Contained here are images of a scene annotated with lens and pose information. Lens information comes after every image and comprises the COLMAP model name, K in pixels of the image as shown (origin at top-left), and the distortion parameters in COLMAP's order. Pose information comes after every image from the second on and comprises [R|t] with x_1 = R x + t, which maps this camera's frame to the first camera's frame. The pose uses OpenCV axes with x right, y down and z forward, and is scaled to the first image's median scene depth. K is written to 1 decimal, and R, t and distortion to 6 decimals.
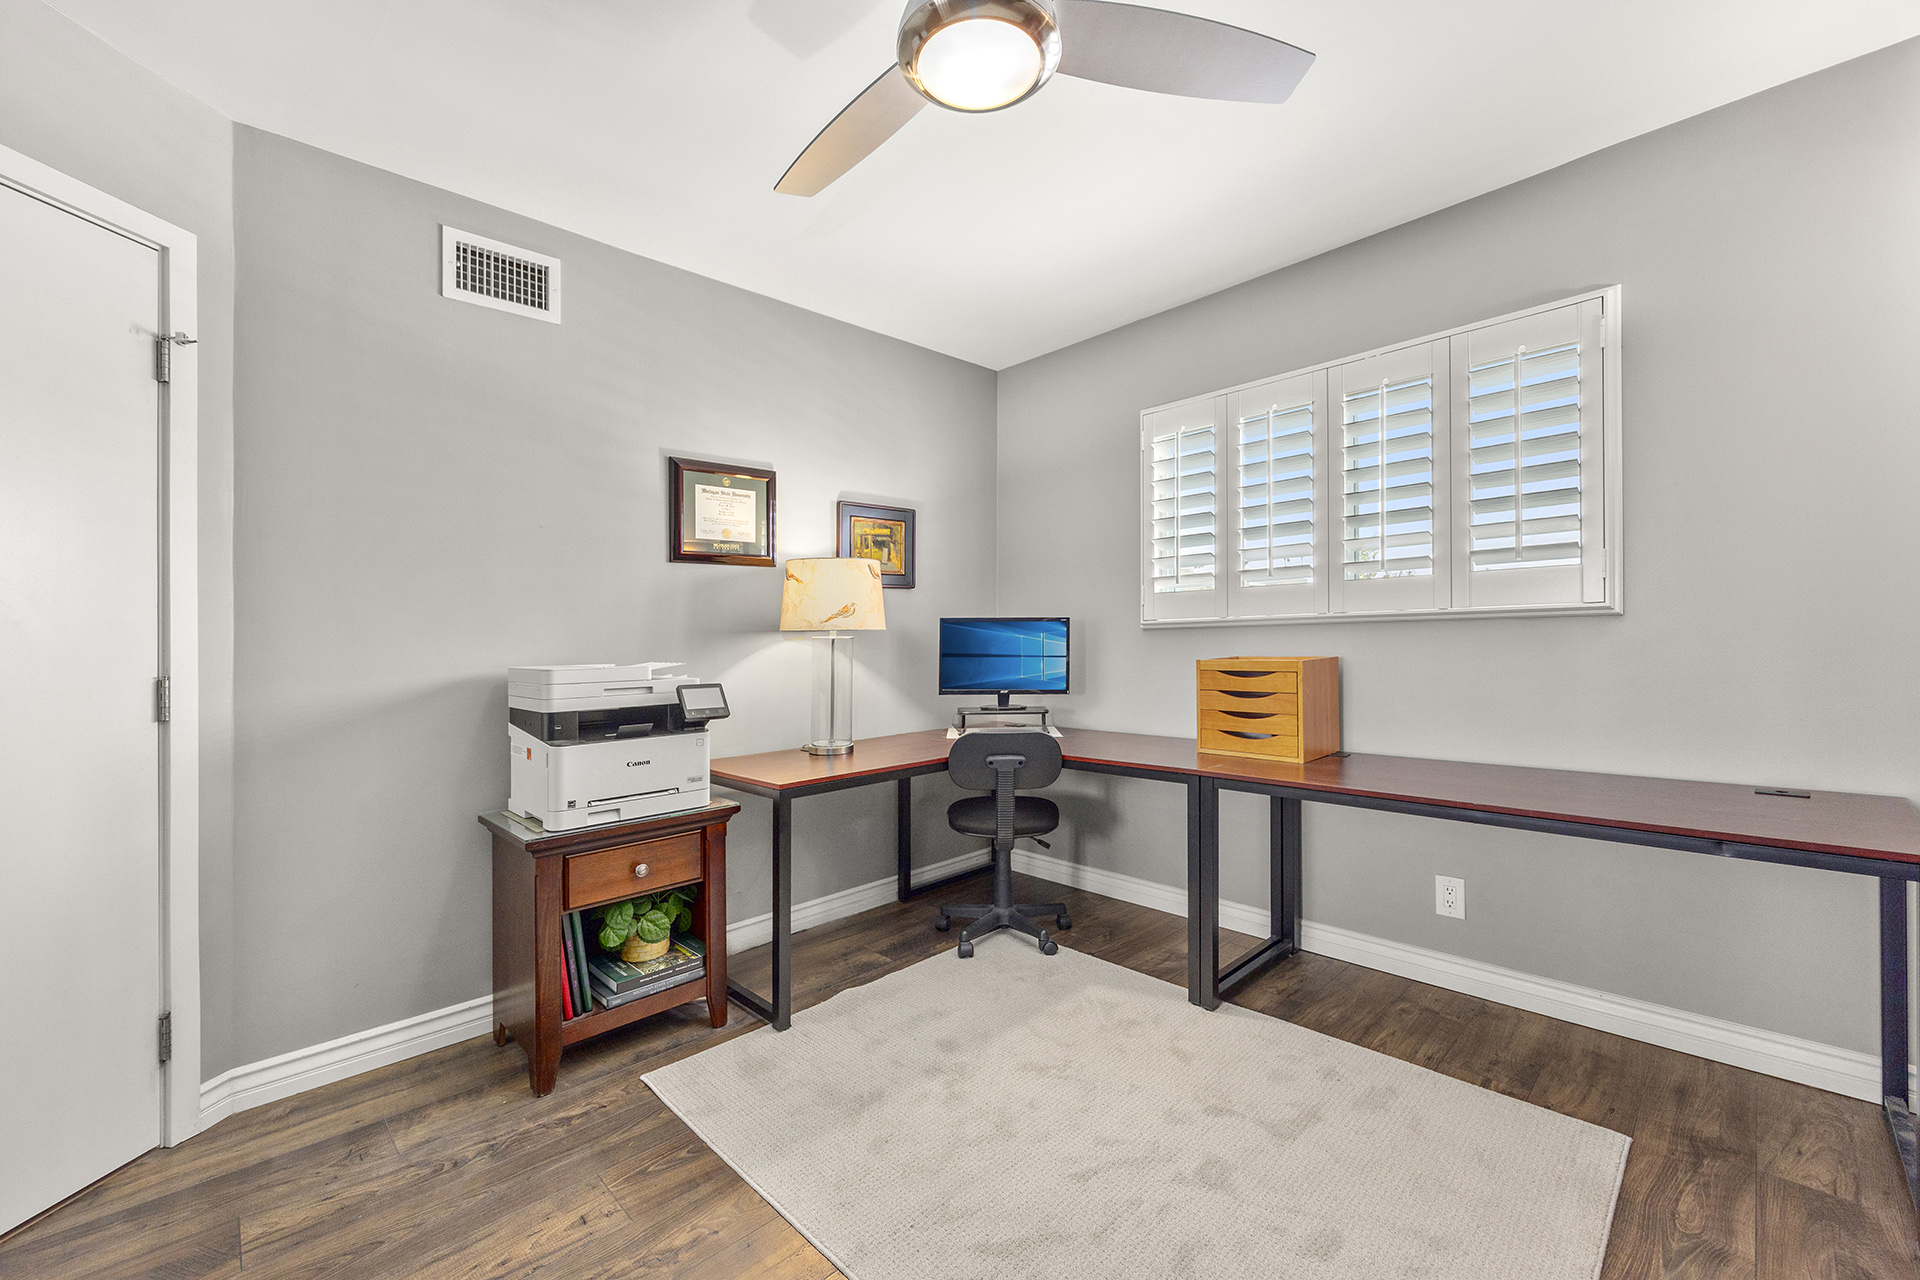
lens RADIAL K [[747.2, 0, 957.5], [0, 747.2, 644.0], [0, 0, 1]] dist [-0.002384, 0.000014]
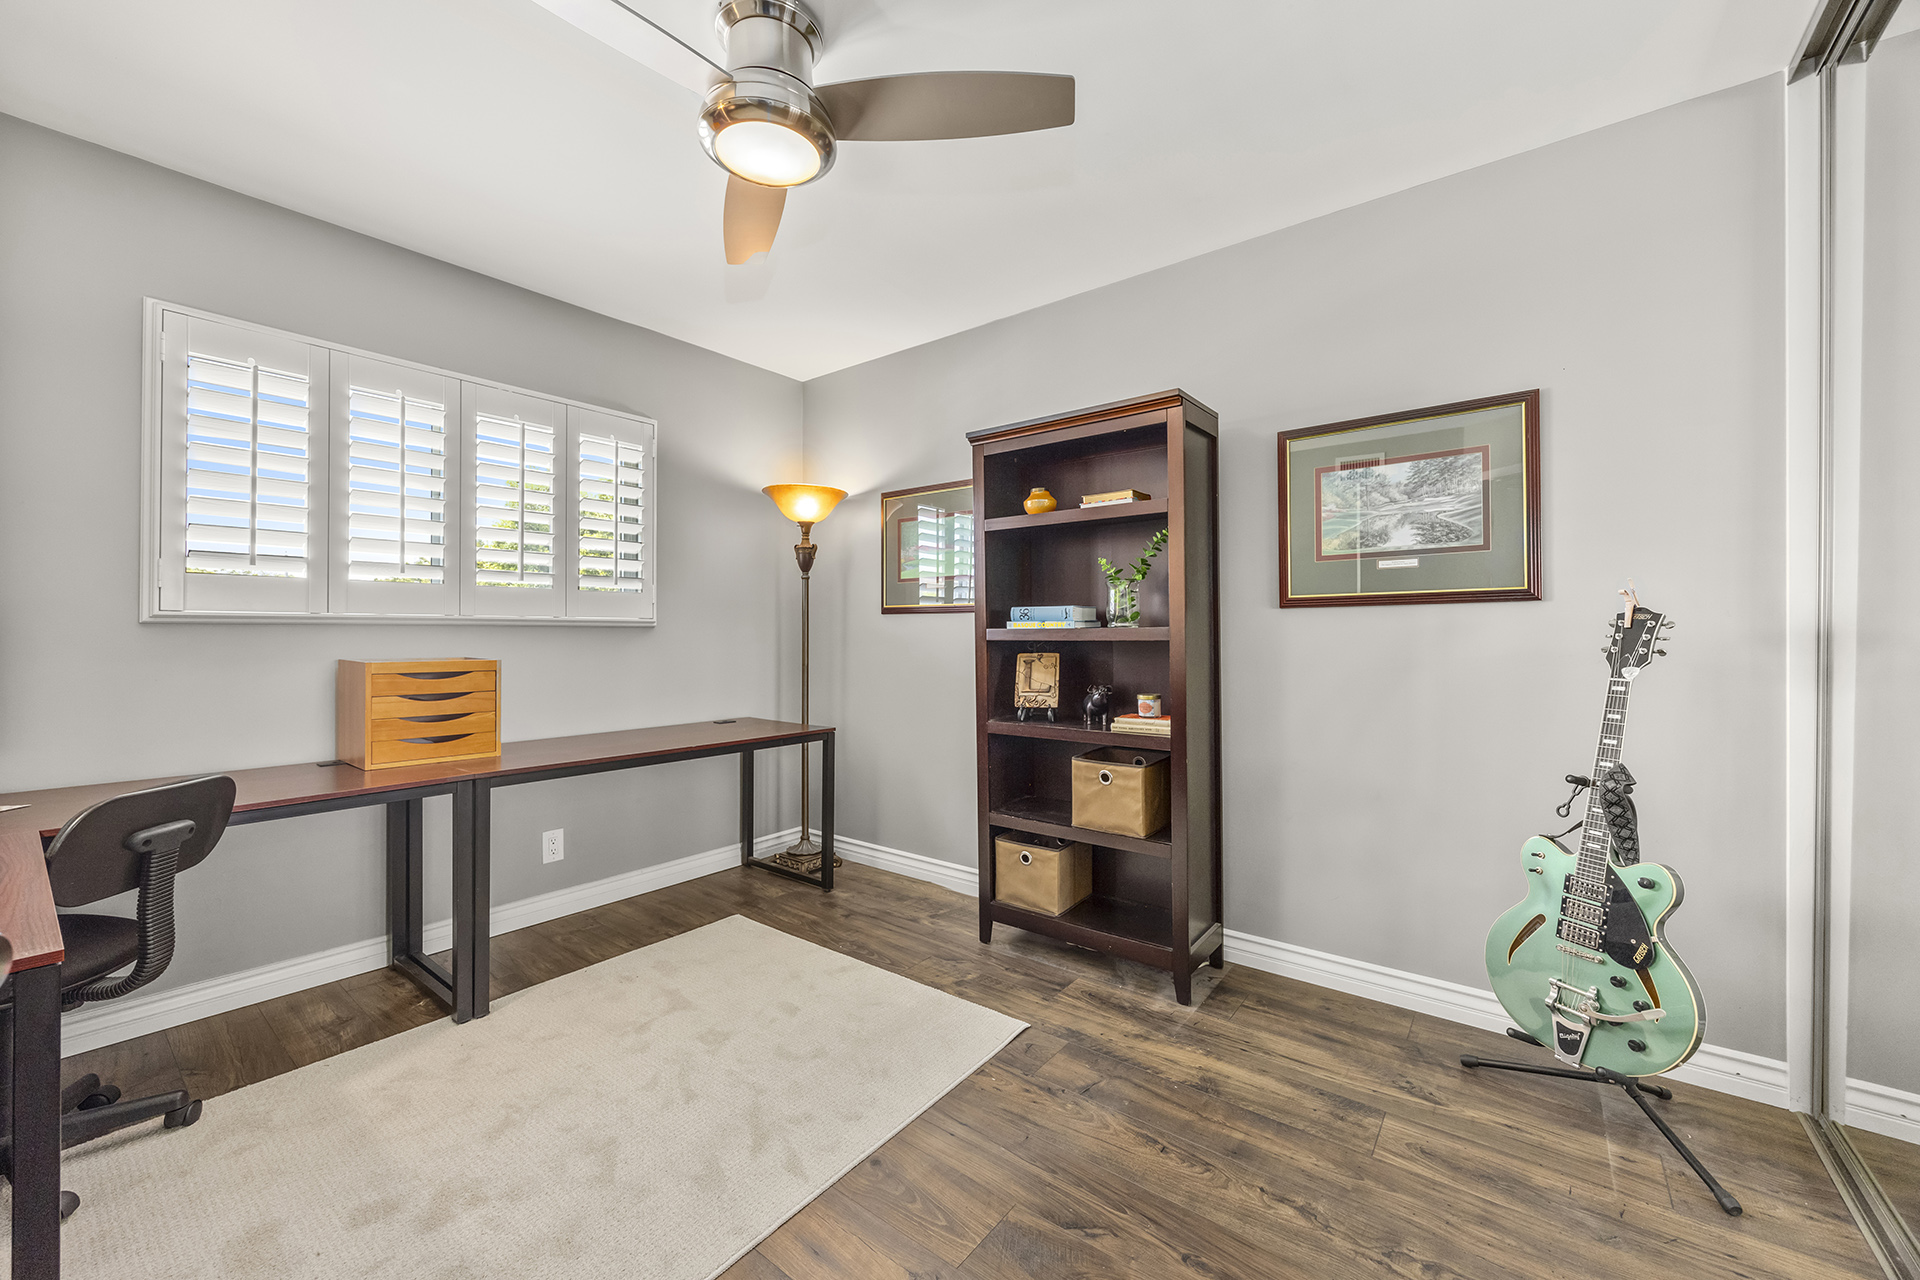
lens RADIAL K [[747.2, 0, 969.7], [0, 747.2, 648.3], [0, 0, 1]] dist [-0.002384, 0.000014]
pose [[-0.140731, 0.003709, 0.990041, -0.718506], [0.002831, 0.999990, -0.003344, 0.011454], [-0.990044, 0.002333, -0.140740, 0.499421]]
